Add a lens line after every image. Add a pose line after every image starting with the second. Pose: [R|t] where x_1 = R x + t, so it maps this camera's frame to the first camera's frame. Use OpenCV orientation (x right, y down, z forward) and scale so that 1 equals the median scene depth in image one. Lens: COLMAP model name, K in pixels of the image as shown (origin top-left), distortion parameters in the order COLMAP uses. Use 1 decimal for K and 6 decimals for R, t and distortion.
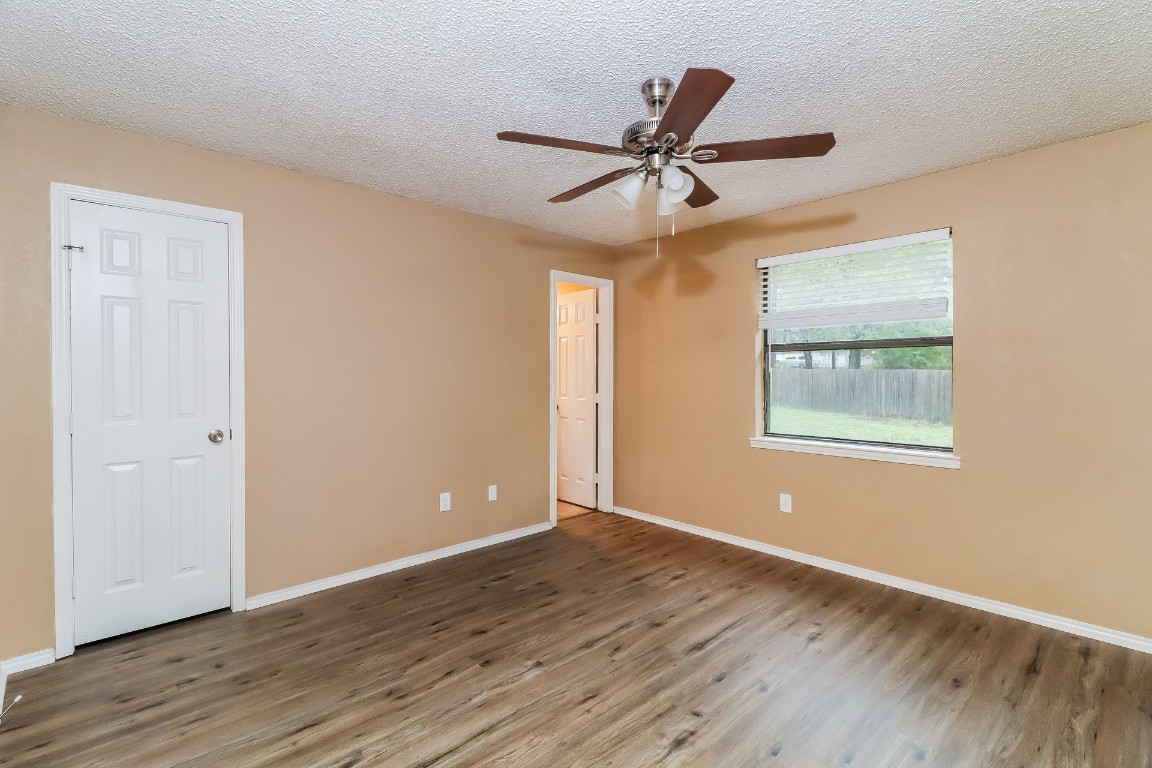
lens RADIAL K [[533.9, 0, 577.1], [0, 533.9, 381.5], [0, 0, 1]] dist [0.008139, -0.005270]
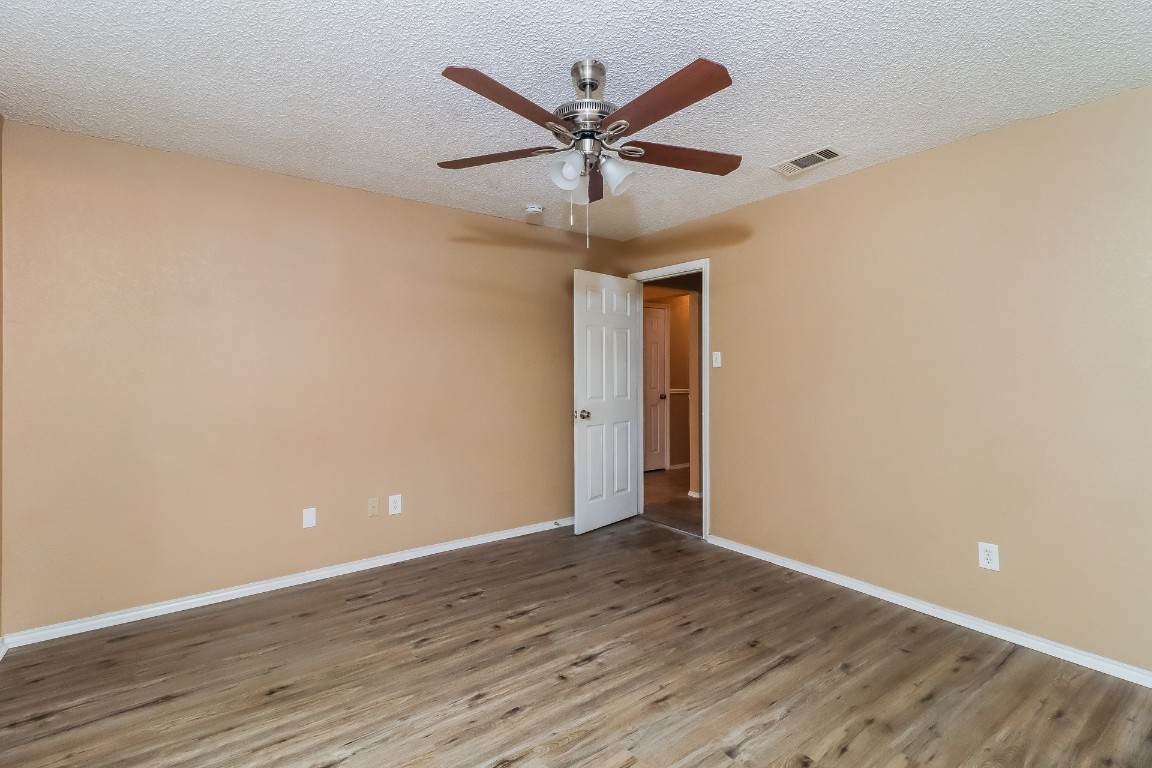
lens RADIAL K [[533.9, 0, 577.1], [0, 533.9, 379.8], [0, 0, 1]] dist [0.008139, -0.005270]
pose [[-0.992950, -0.000737, 0.118530, 0.059976], [0.002665, 0.999589, 0.028542, -0.022021], [-0.118503, 0.028657, -0.992540, 1.962755]]
